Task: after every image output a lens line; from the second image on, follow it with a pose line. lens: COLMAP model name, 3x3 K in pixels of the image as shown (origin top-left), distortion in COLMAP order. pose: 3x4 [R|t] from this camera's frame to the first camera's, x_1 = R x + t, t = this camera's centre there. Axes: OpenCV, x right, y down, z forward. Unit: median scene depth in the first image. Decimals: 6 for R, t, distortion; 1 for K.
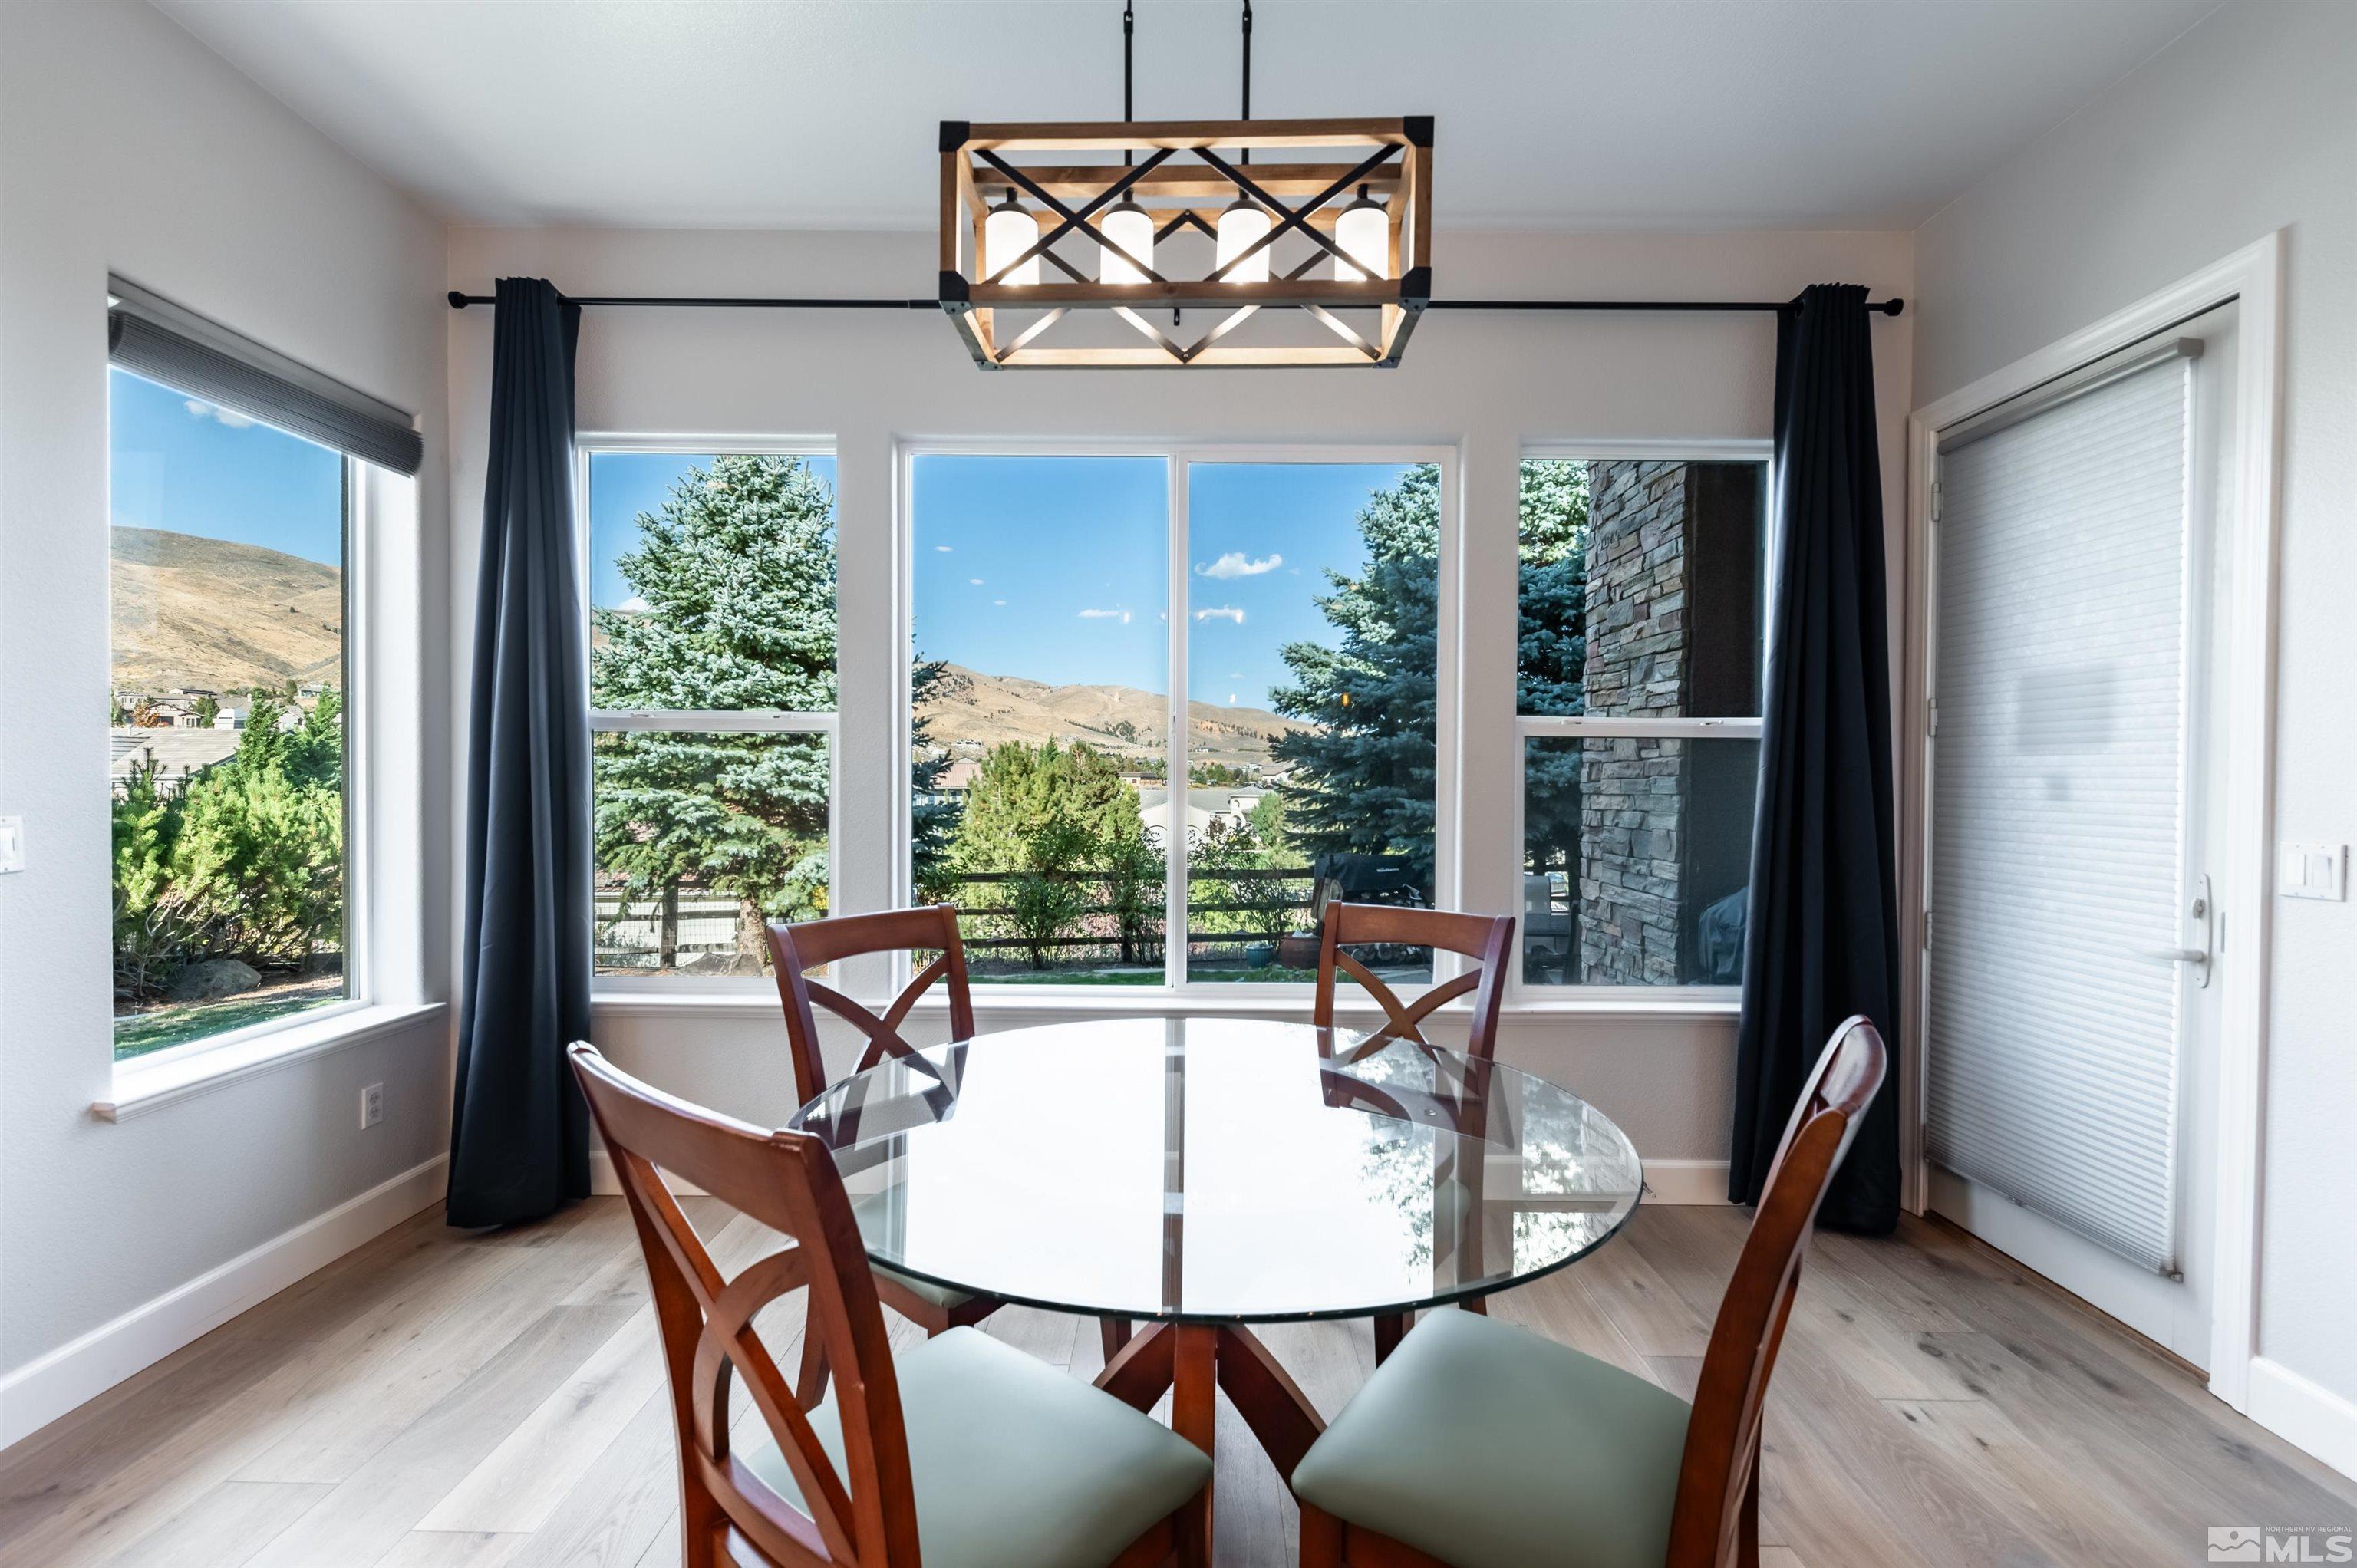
lens RADIAL K [[1000.1, 0, 1167.7], [0, 1000.1, 794.5], [0, 0, 1]] dist [0.013205, 0.000128]
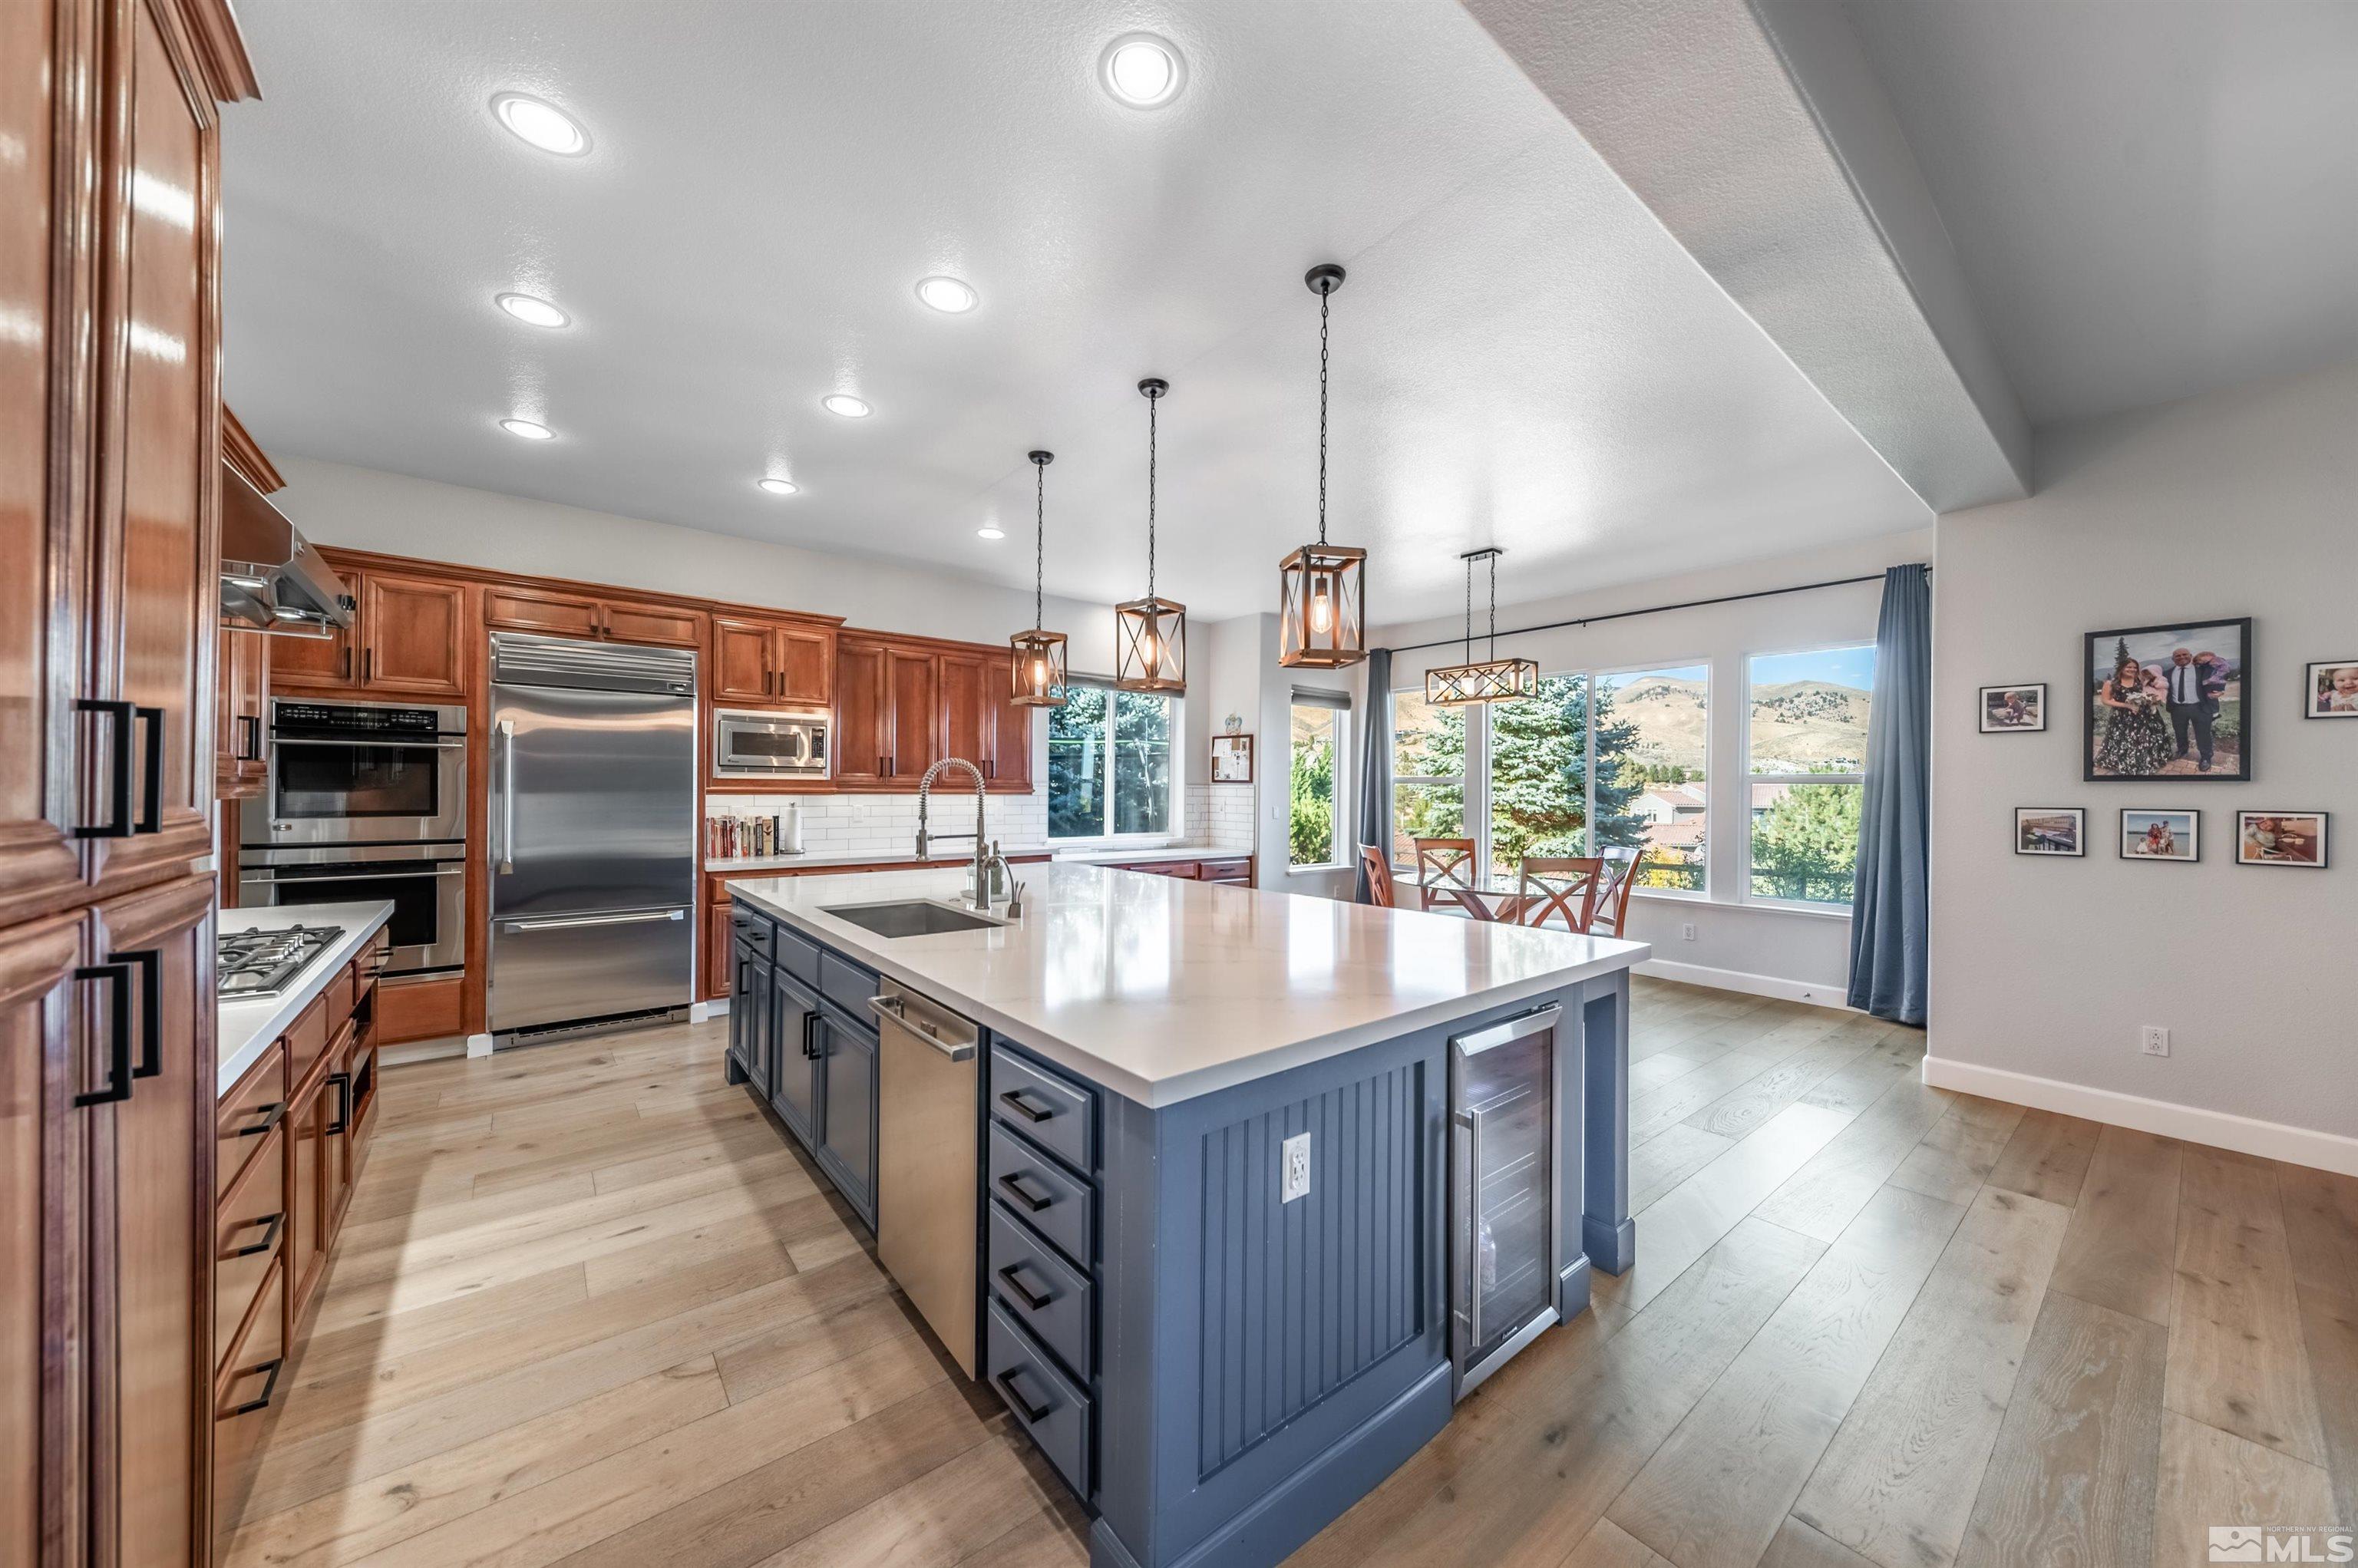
lens RADIAL K [[817.8, 0, 1163.1], [0, 817.8, 790.5], [0, 0, 1]] dist [0.000976, -0.001811]
pose [[0.627260, -0.000381, -0.778810, 0.351630], [-0.018191, 0.999720, -0.015140, 0.003796], [0.778598, 0.023664, 0.627077, -0.424114]]
